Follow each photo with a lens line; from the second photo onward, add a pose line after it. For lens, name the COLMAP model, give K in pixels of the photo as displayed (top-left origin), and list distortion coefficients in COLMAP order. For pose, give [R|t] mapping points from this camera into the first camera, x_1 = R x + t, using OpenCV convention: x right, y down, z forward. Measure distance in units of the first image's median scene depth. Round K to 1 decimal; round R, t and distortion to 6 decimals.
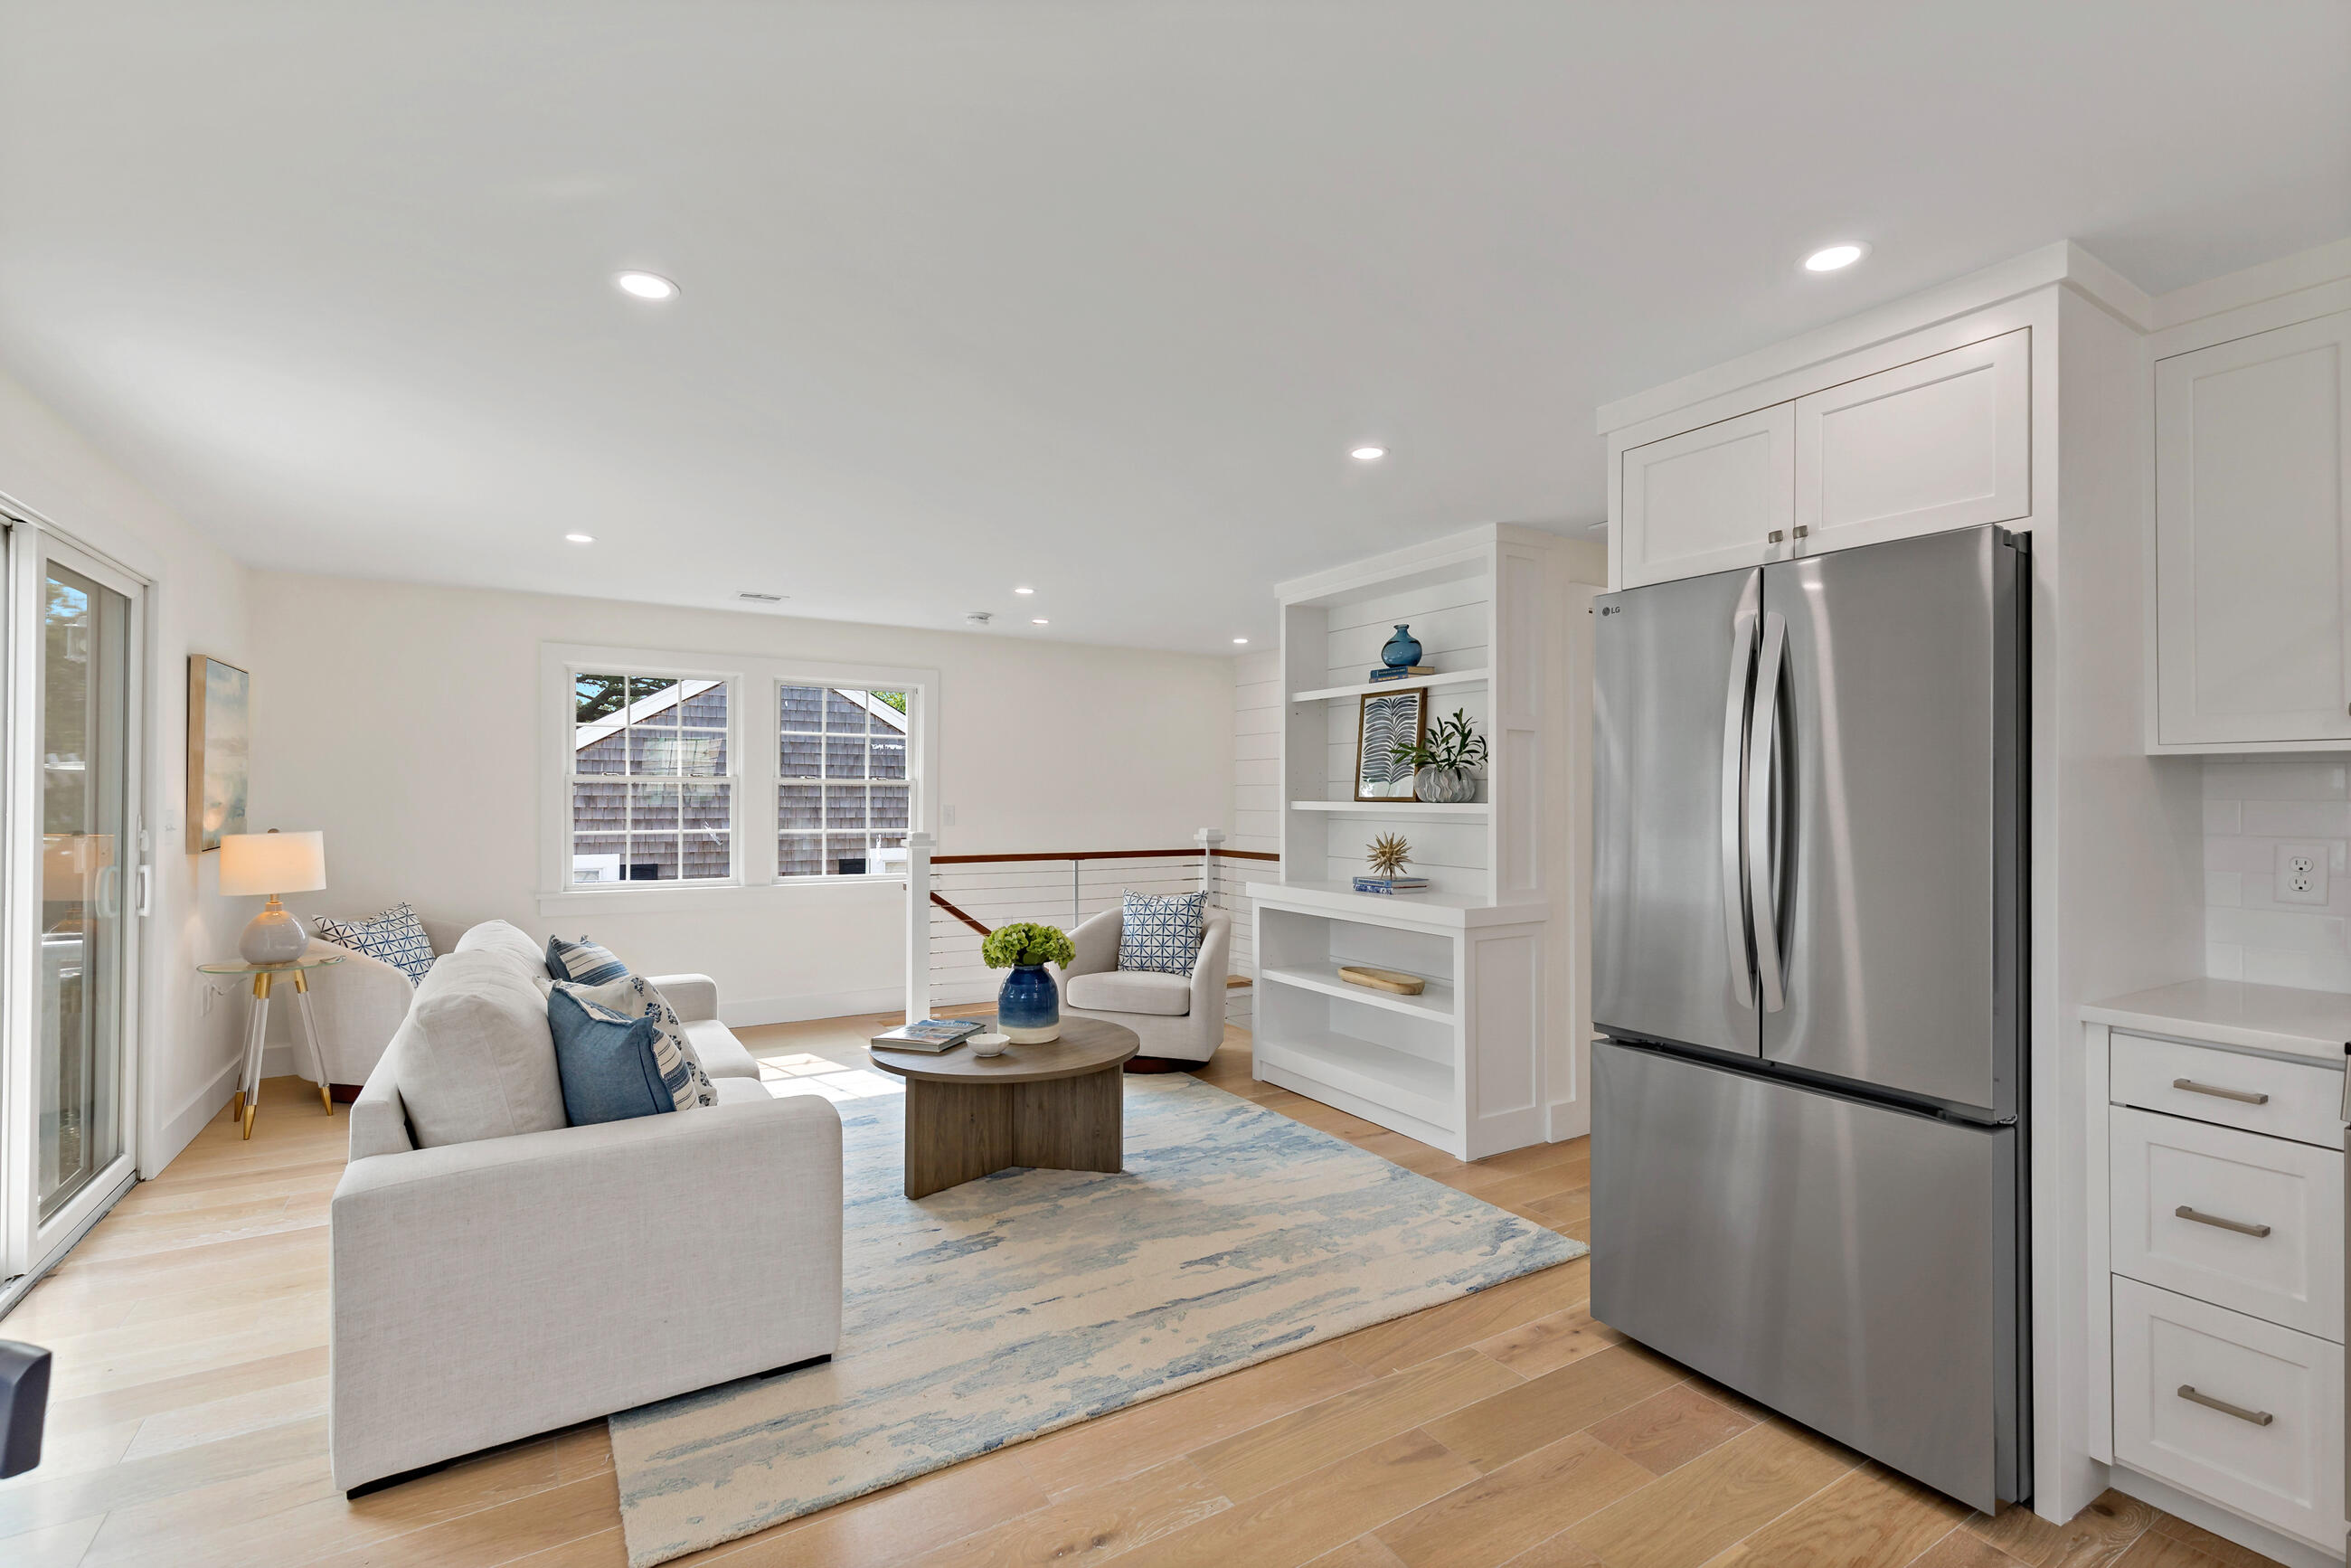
lens RADIAL K [[1095.6, 0, 1177.1], [0, 1095.6, 746.1], [0, 0, 1]] dist [0.017143, -0.005512]
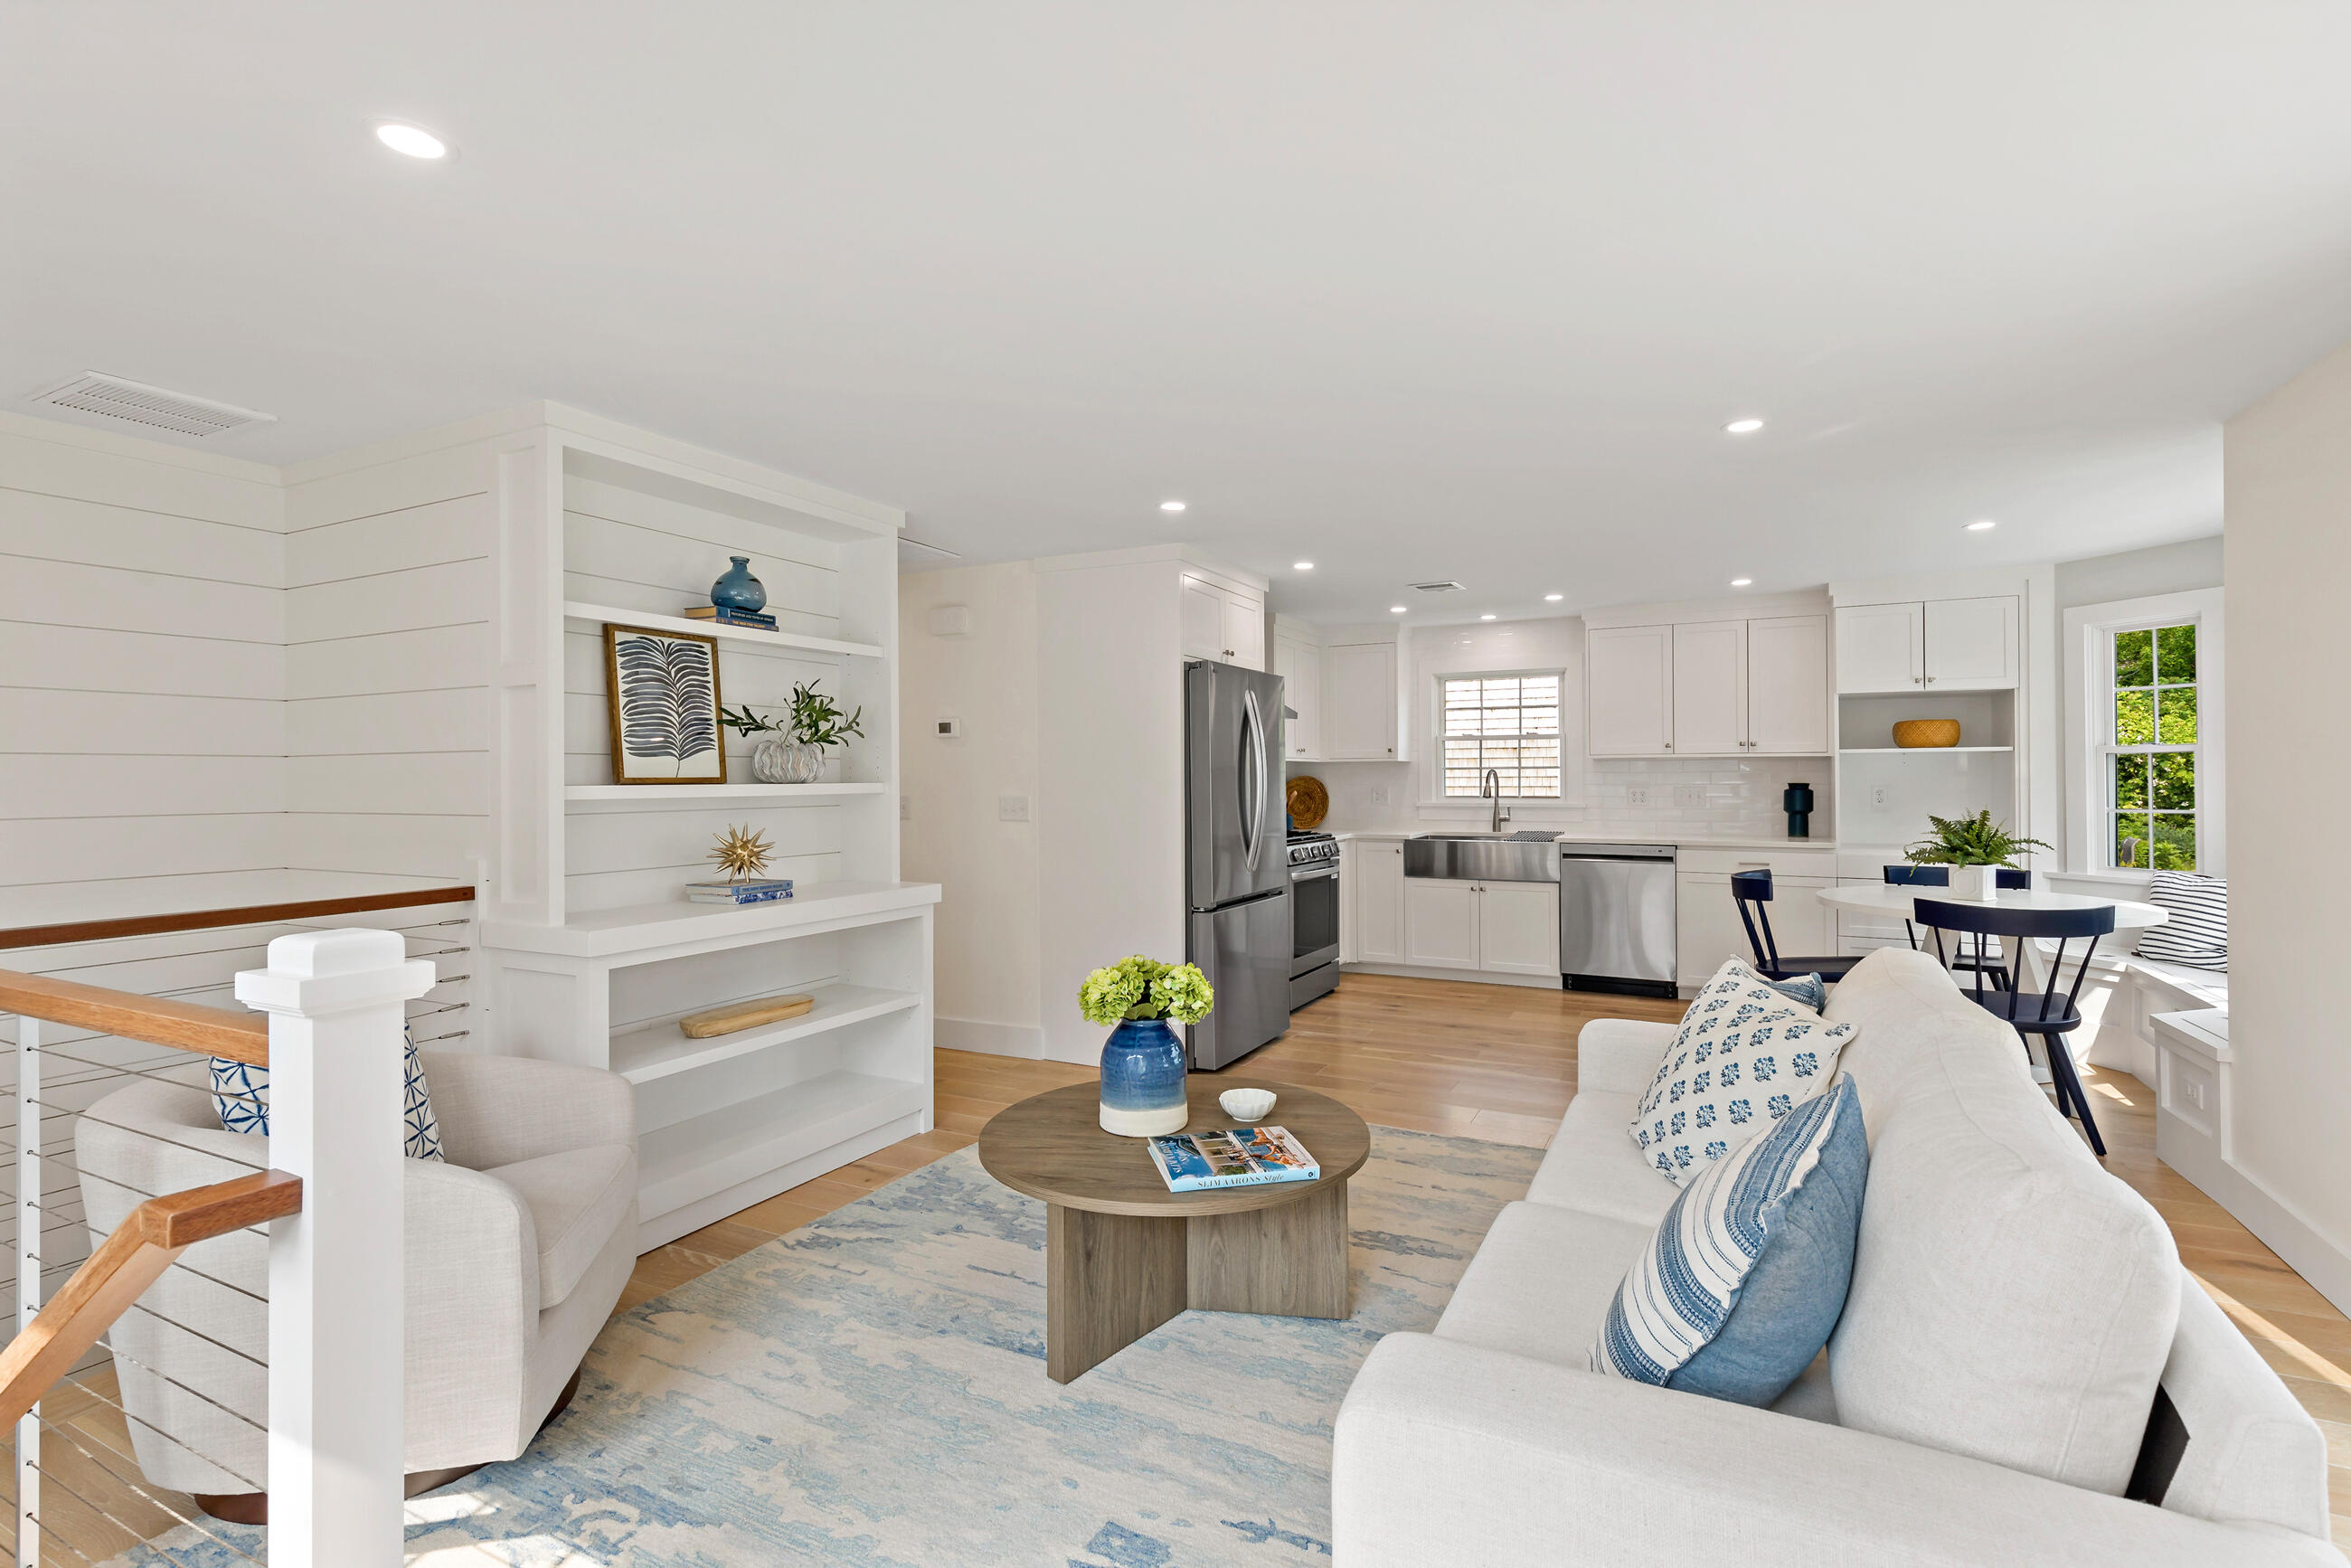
lens RADIAL K [[1074.9, 0, 1169.2], [0, 1074.9, 760.2], [0, 0, 1]] dist [0.007696, -0.000819]
pose [[-0.520349, 0.010986, 0.853883, -0.713826], [-0.031805, 0.998974, -0.032234, 0.058031], [-0.853361, -0.043930, -0.519466, 1.331648]]
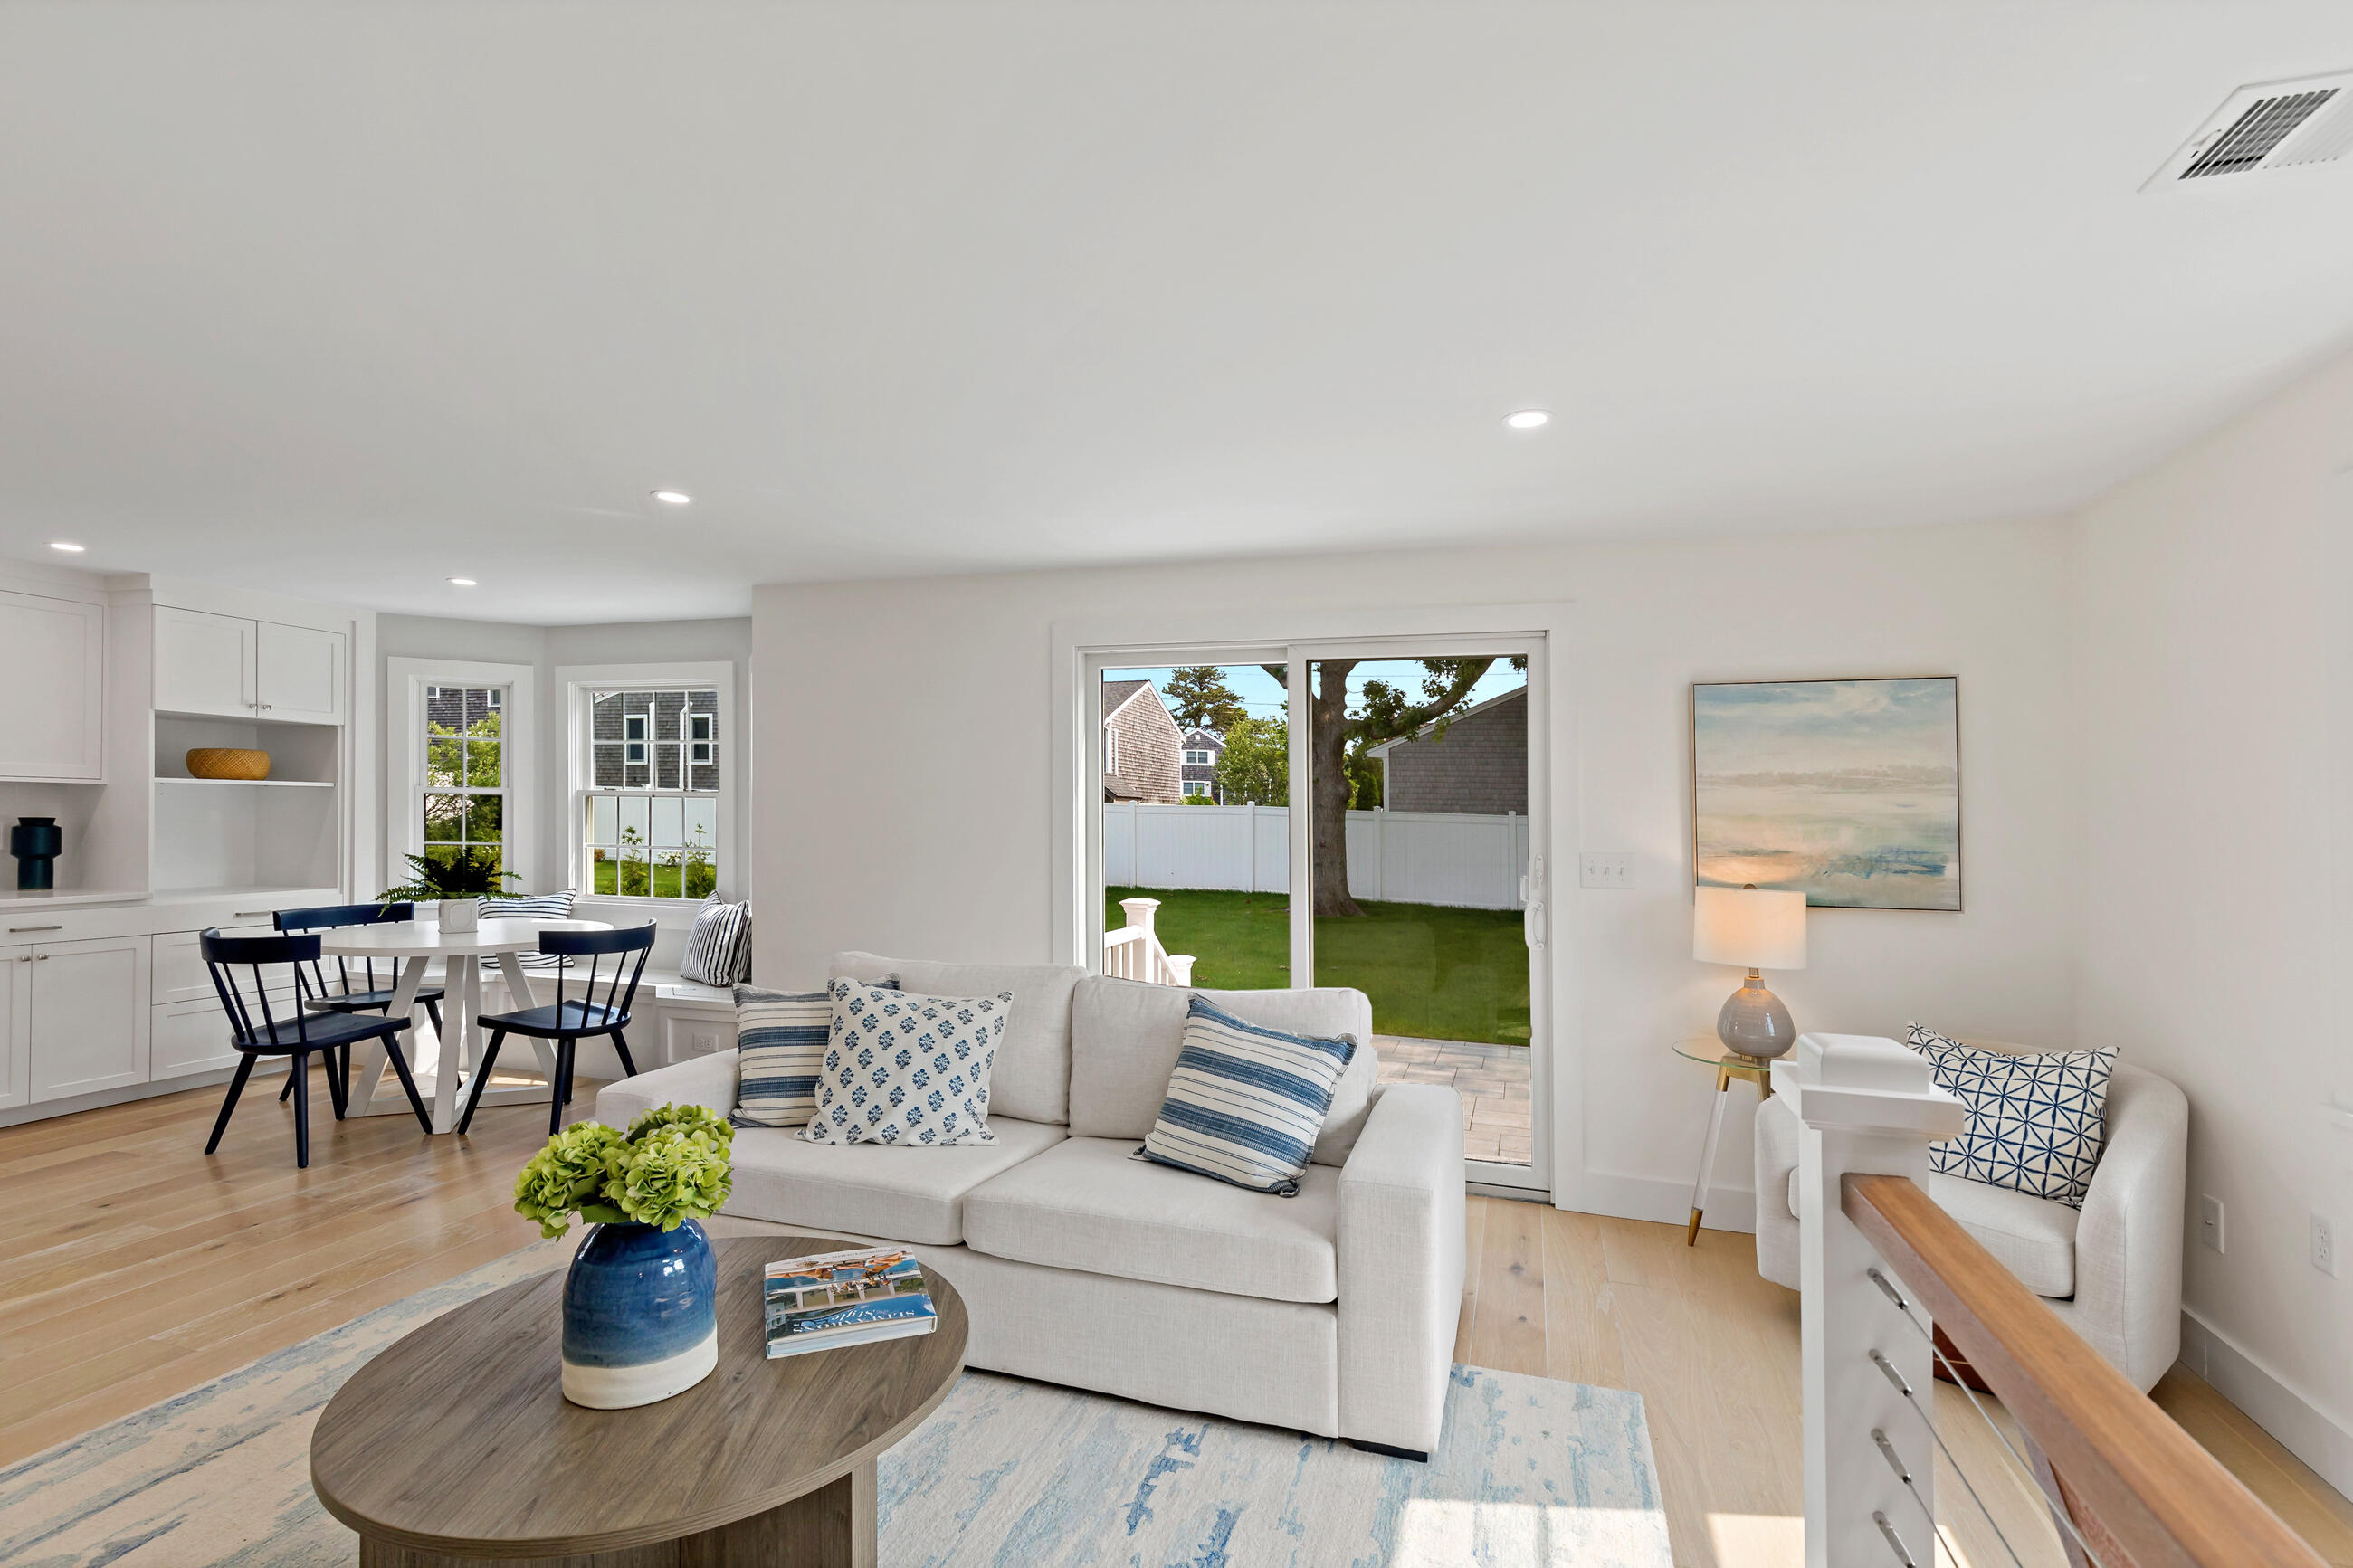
lens RADIAL K [[1100.6, 0, 1178.1], [0, 1100.6, 752.9], [0, 0, 1]] dist [0.010569, -0.001156]
pose [[-0.746218, -0.055706, -0.663367, 0.028698], [0.004483, 0.996050, -0.088686, 0.054817], [0.665687, -0.069153, -0.743020, 1.480210]]
